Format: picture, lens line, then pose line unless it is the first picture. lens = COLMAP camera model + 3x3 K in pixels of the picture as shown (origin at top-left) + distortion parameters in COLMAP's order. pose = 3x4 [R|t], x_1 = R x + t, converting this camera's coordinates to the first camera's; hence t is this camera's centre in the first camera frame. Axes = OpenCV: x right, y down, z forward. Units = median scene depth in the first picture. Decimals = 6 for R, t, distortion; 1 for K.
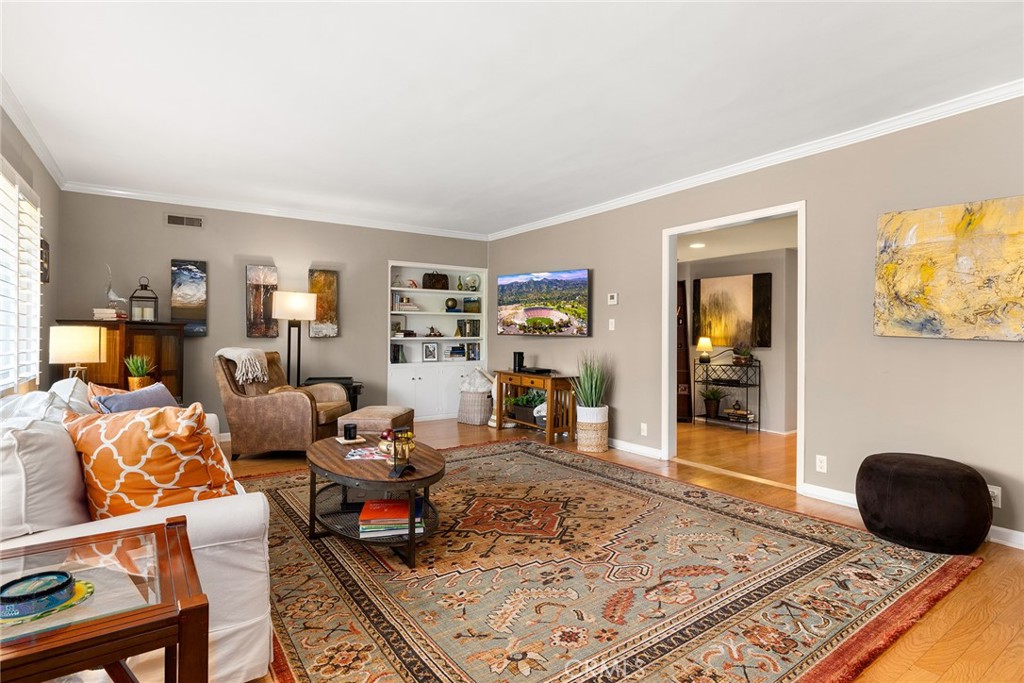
lens RADIAL K [[526.6, 0, 513.8], [0, 526.6, 334.0], [0, 0, 1]] dist [-0.000682, -0.000237]
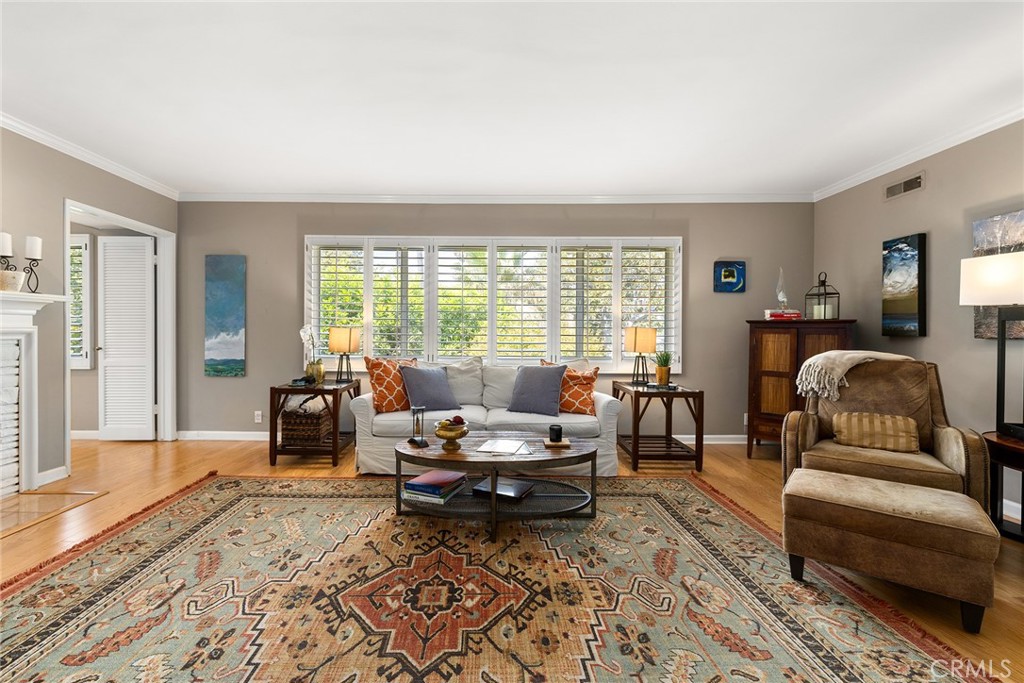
lens RADIAL K [[446.3, 0, 482.3], [0, 446.3, 335.3], [0, 0, 1]] dist [0.001799, -0.000684]
pose [[-0.596795, 0.000442, -0.802394, 0.489120], [-0.005756, 0.999972, 0.004831, 0.006427], [0.802373, 0.007502, -0.596775, 1.610088]]
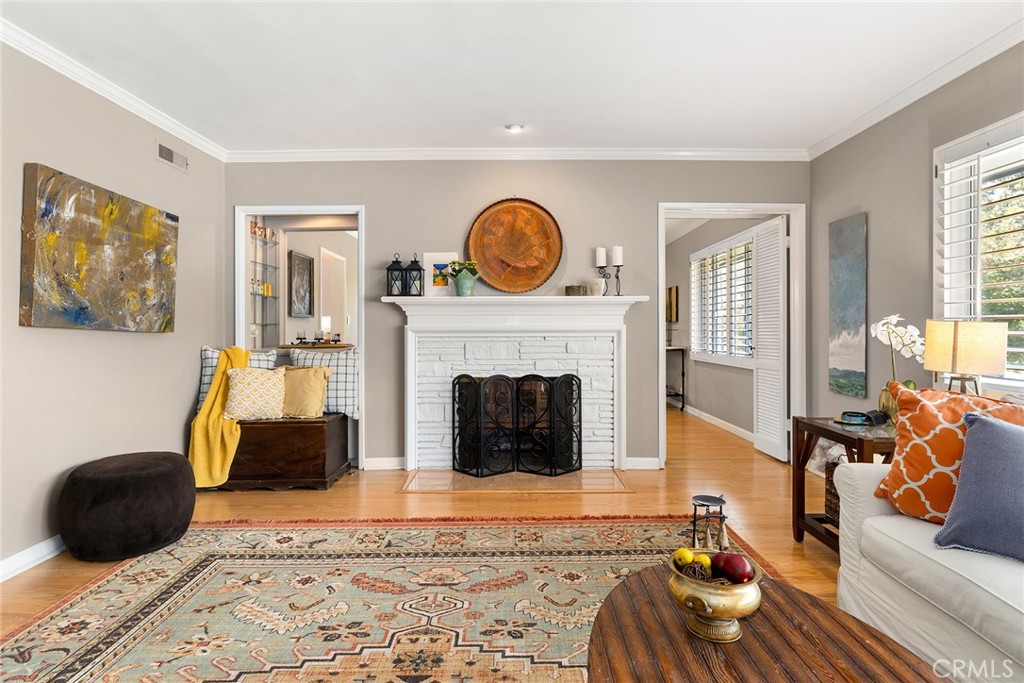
lens RADIAL K [[526.6, 0, 512.2], [0, 526.6, 330.7], [0, 0, 1]] dist [-0.000682, -0.000237]
pose [[-0.813885, -0.005187, 0.581003, -0.335228], [-0.002693, 0.999983, 0.005156, 0.004470], [-0.581020, 0.002632, -0.813885, 1.437816]]
